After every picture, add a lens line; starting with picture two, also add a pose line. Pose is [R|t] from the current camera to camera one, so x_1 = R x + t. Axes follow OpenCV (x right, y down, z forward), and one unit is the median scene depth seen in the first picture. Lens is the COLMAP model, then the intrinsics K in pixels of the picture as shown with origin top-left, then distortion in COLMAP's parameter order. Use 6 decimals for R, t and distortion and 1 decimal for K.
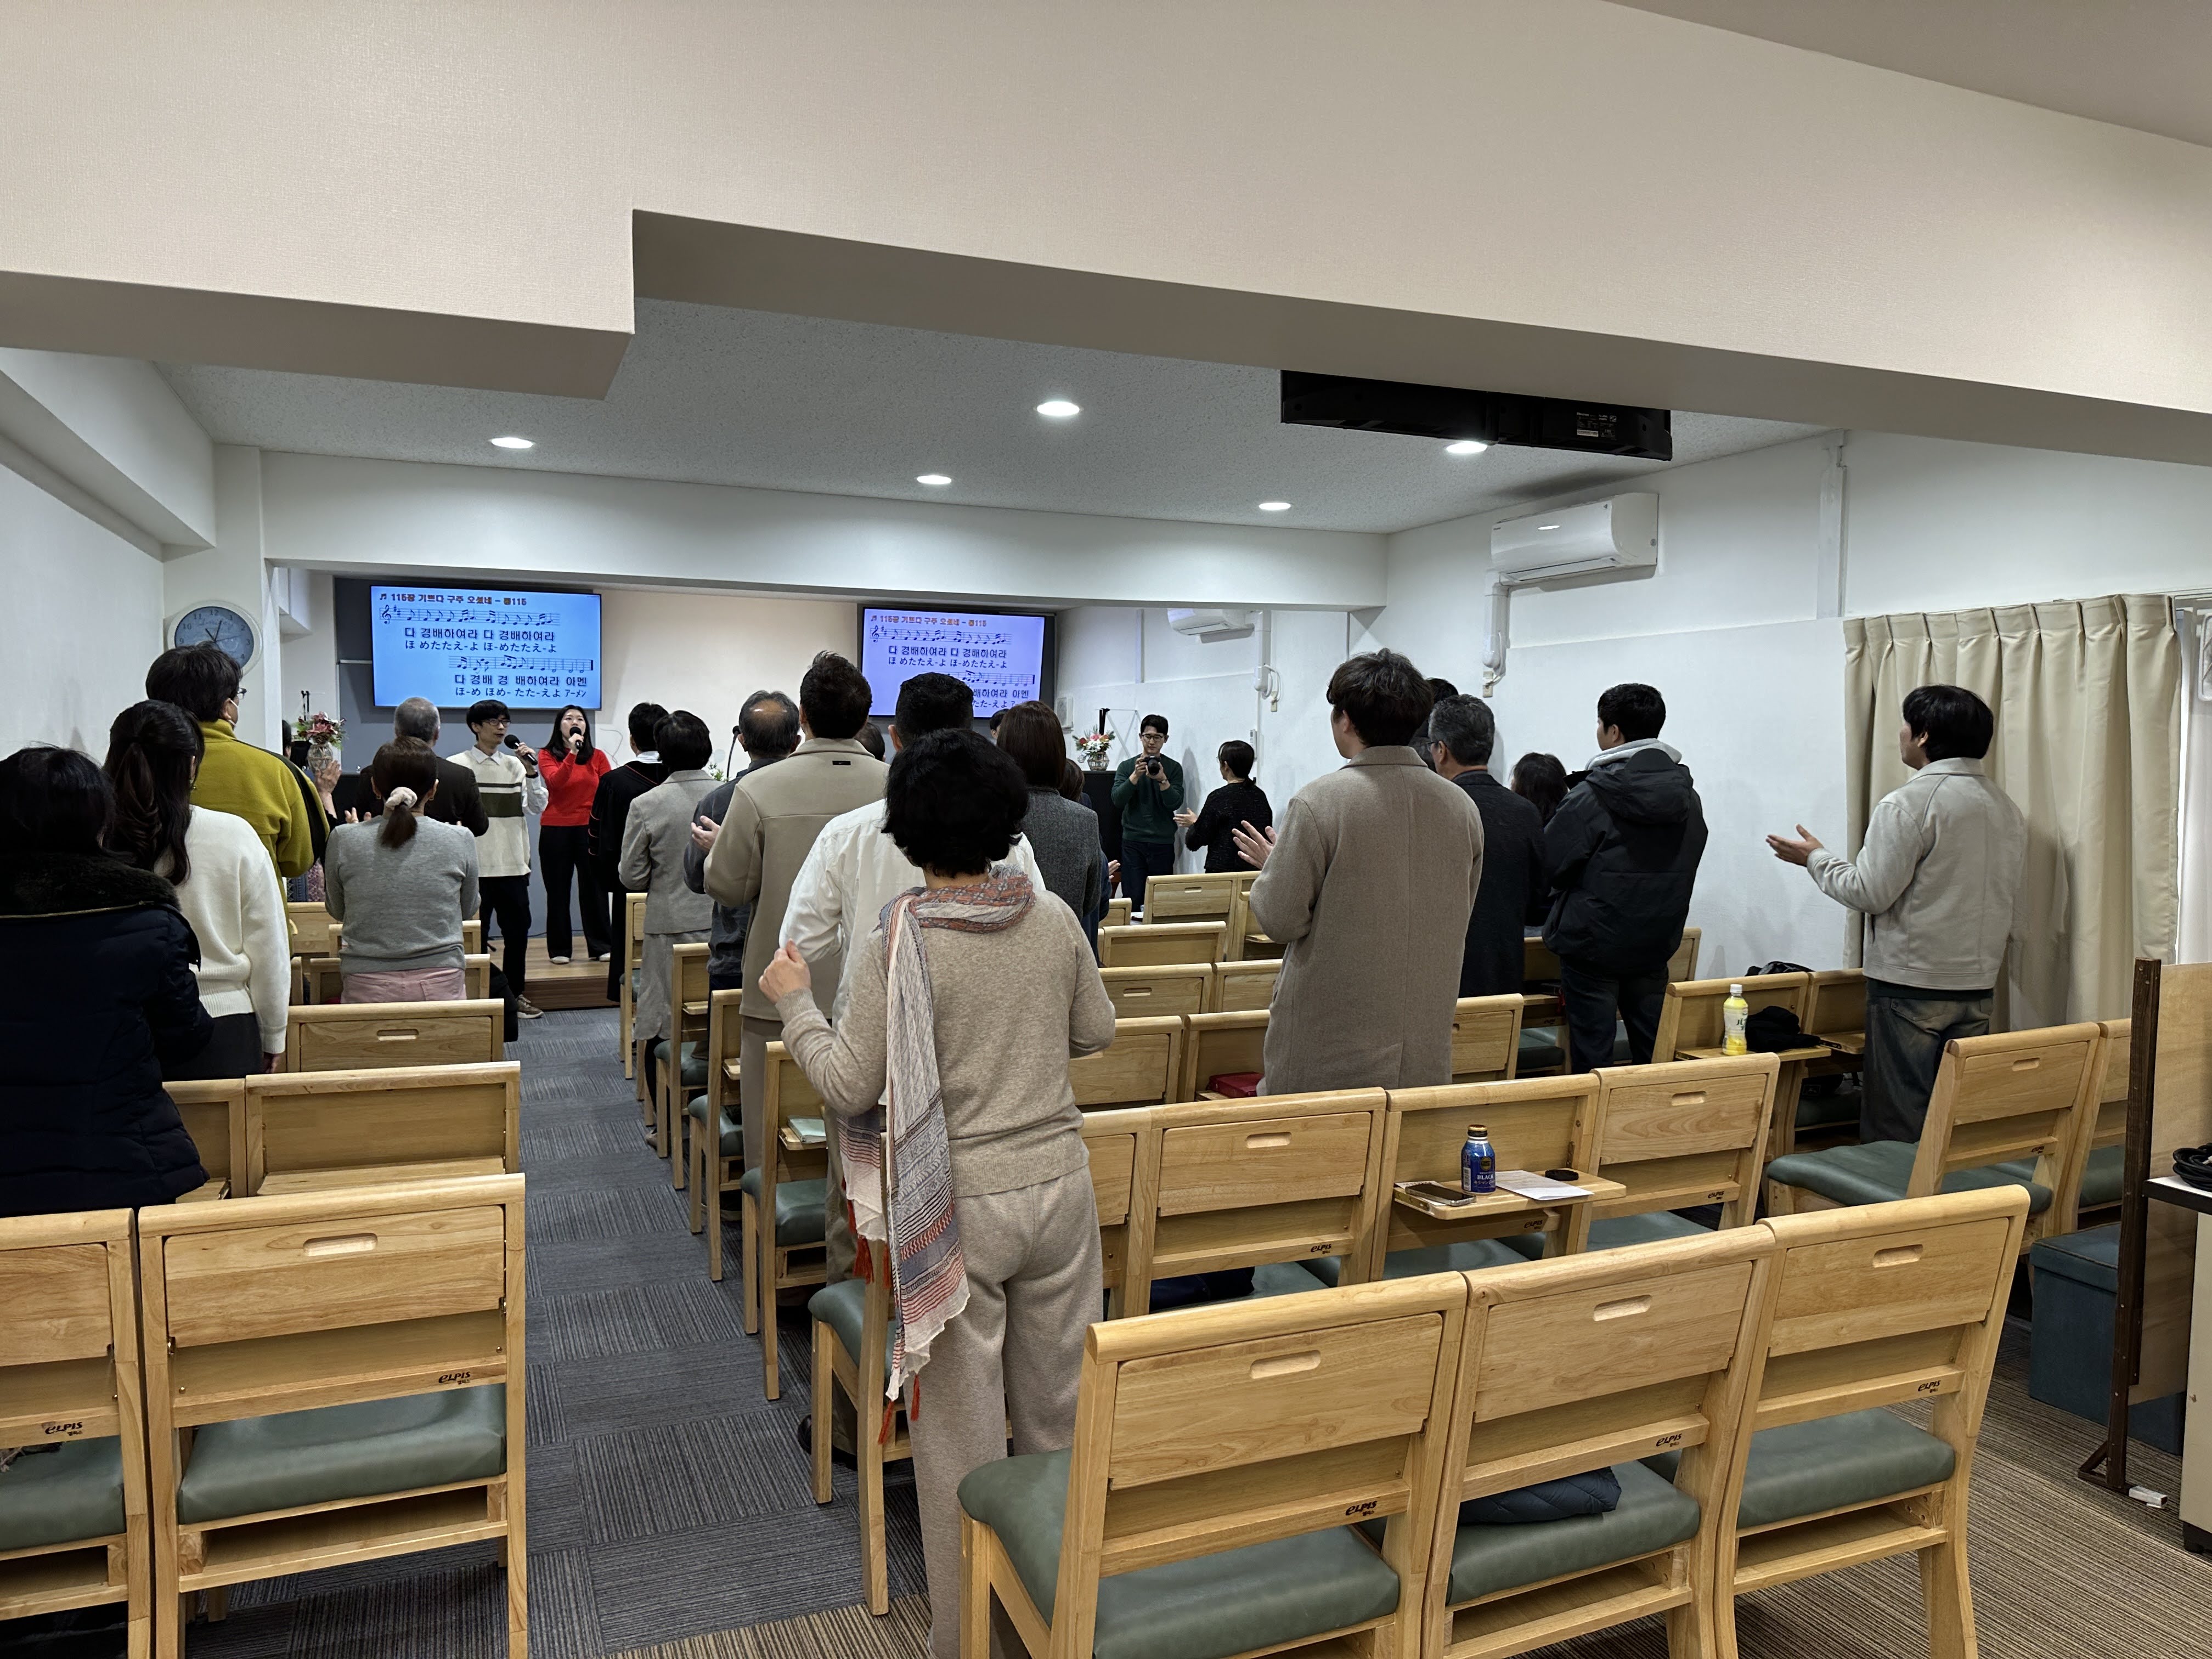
lens RADIAL K [[1537.9, 0, 1112.9], [0, 1537.9, 841.5], [0, 0, 1]] dist [0.023182, 0.001939]
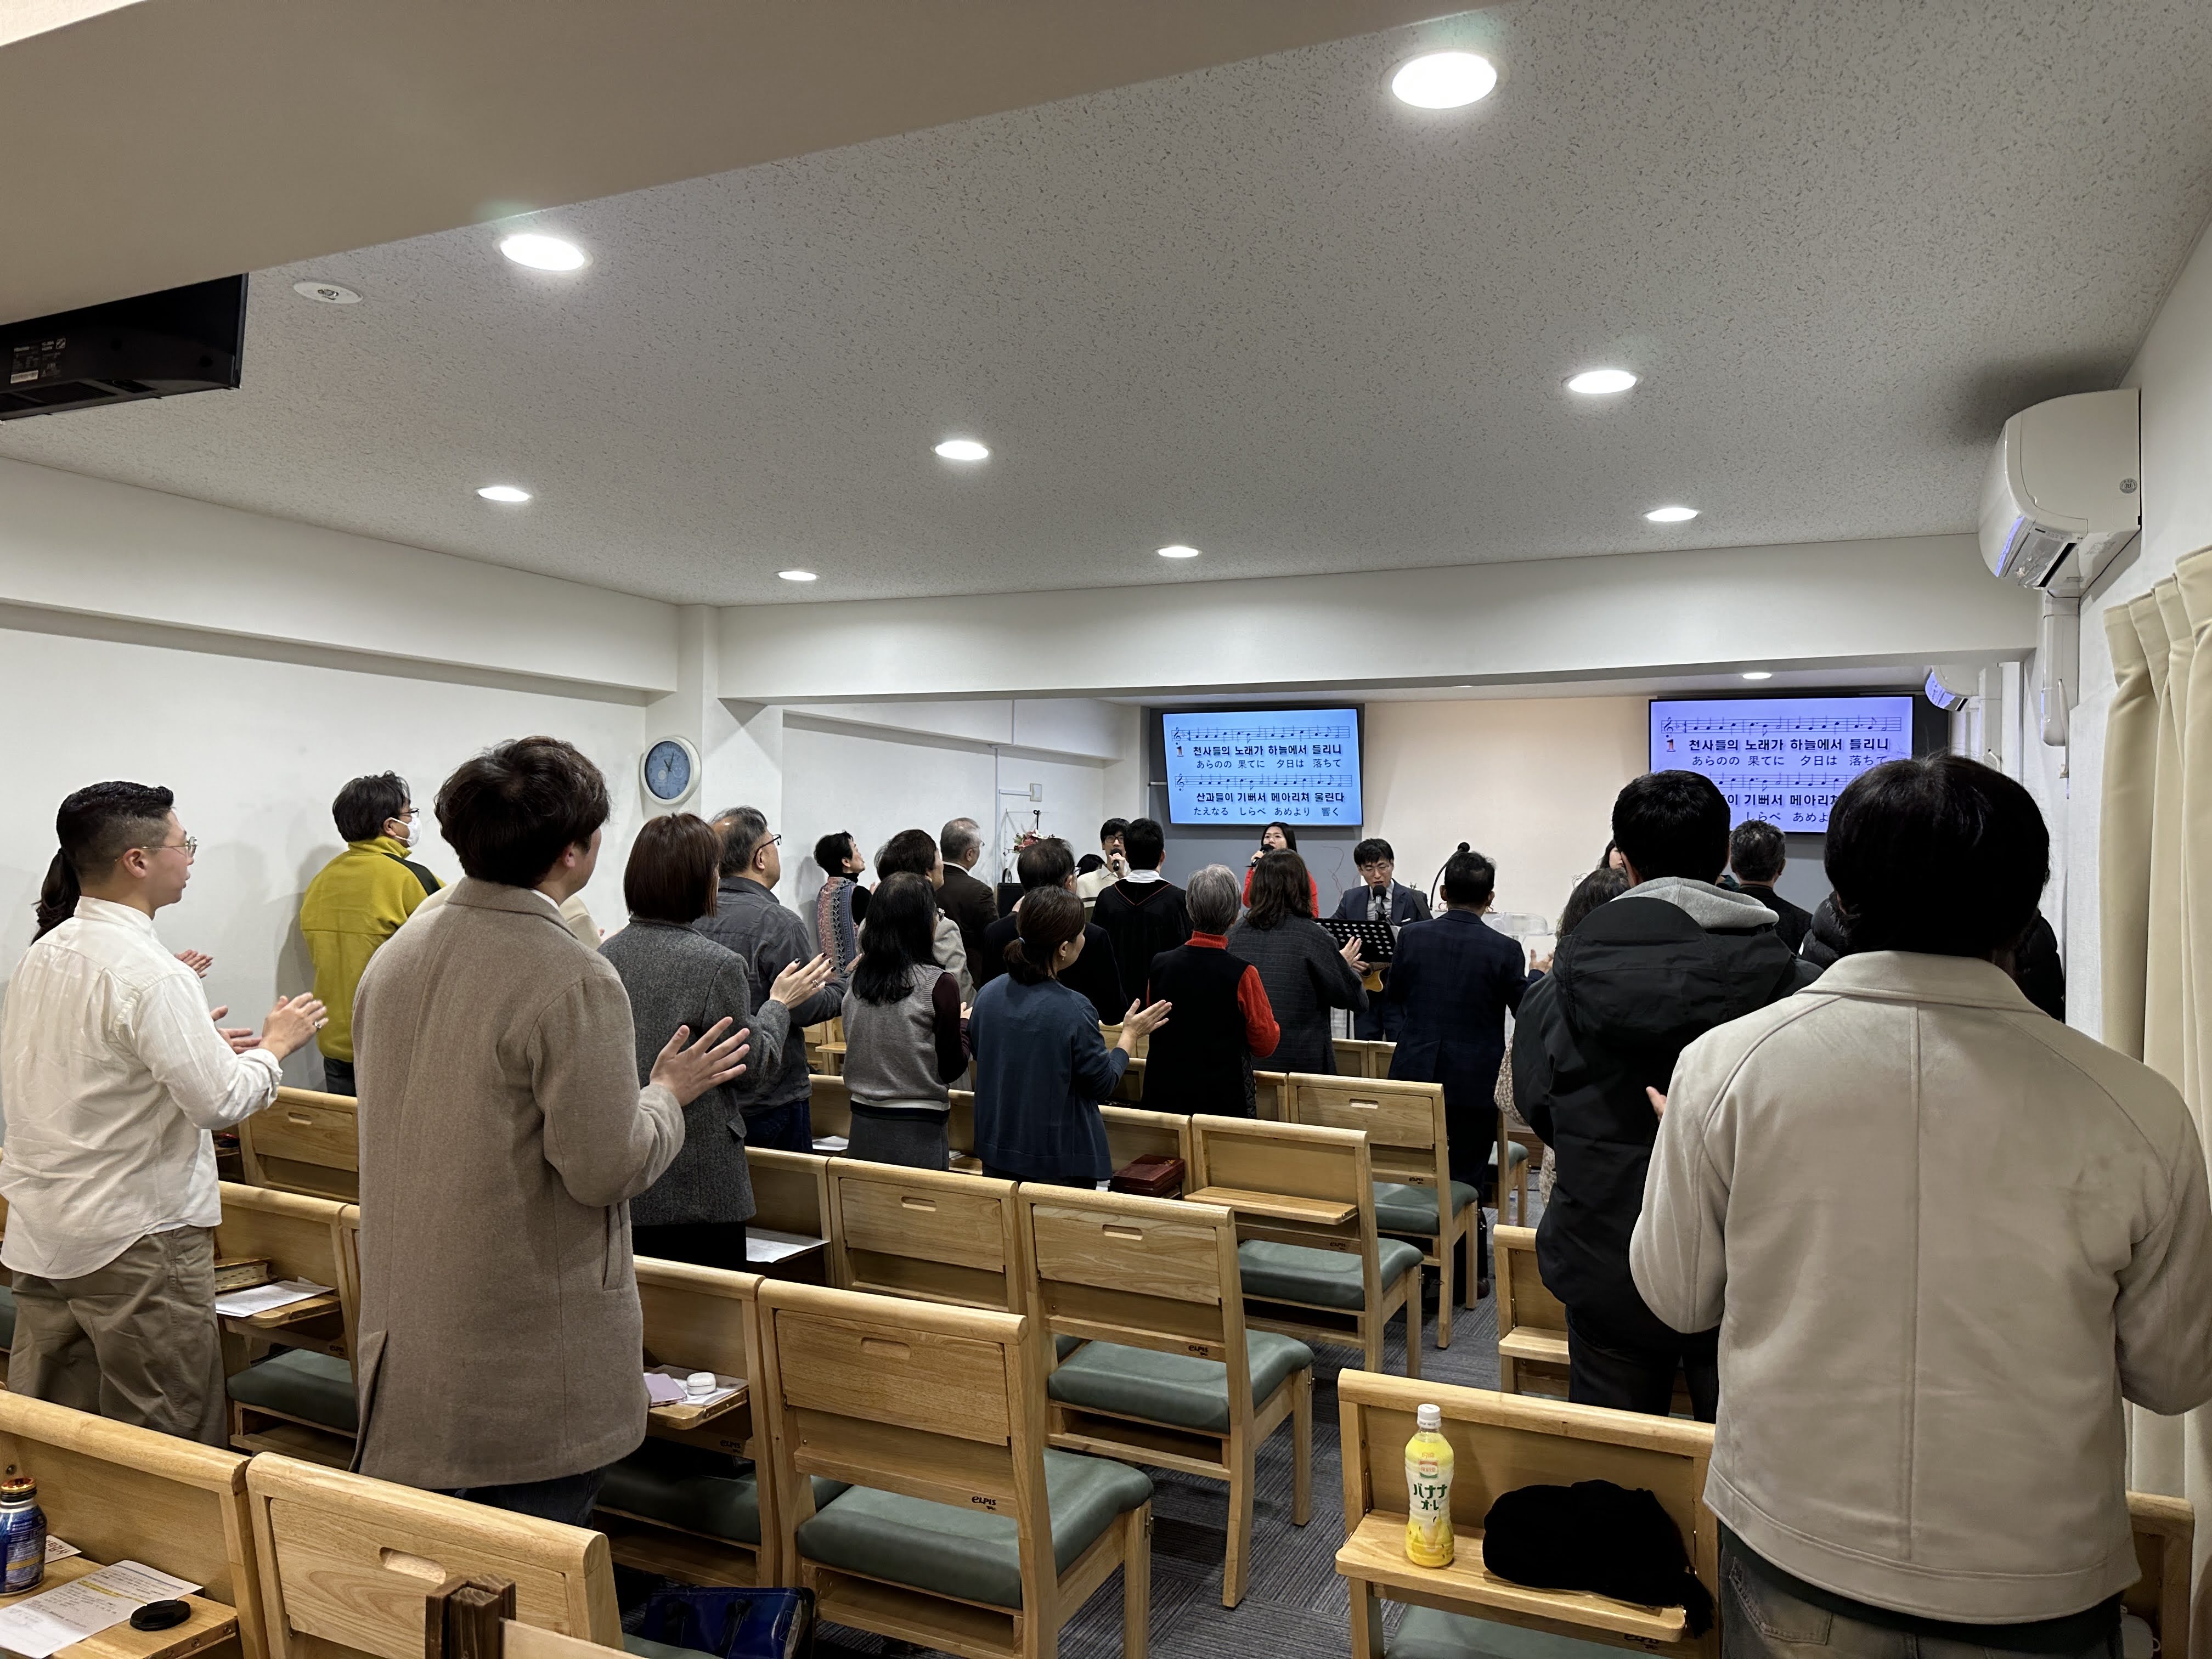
lens RADIAL K [[1537.9, 0, 1105.1], [0, 1537.9, 833.5], [0, 0, 1]] dist [0.023182, 0.001939]
pose [[0.669648, 0.000377, -0.742679, 0.481220], [-0.058959, 0.996871, -0.052655, -0.035914], [0.740335, 0.079048, 0.667574, 0.421955]]
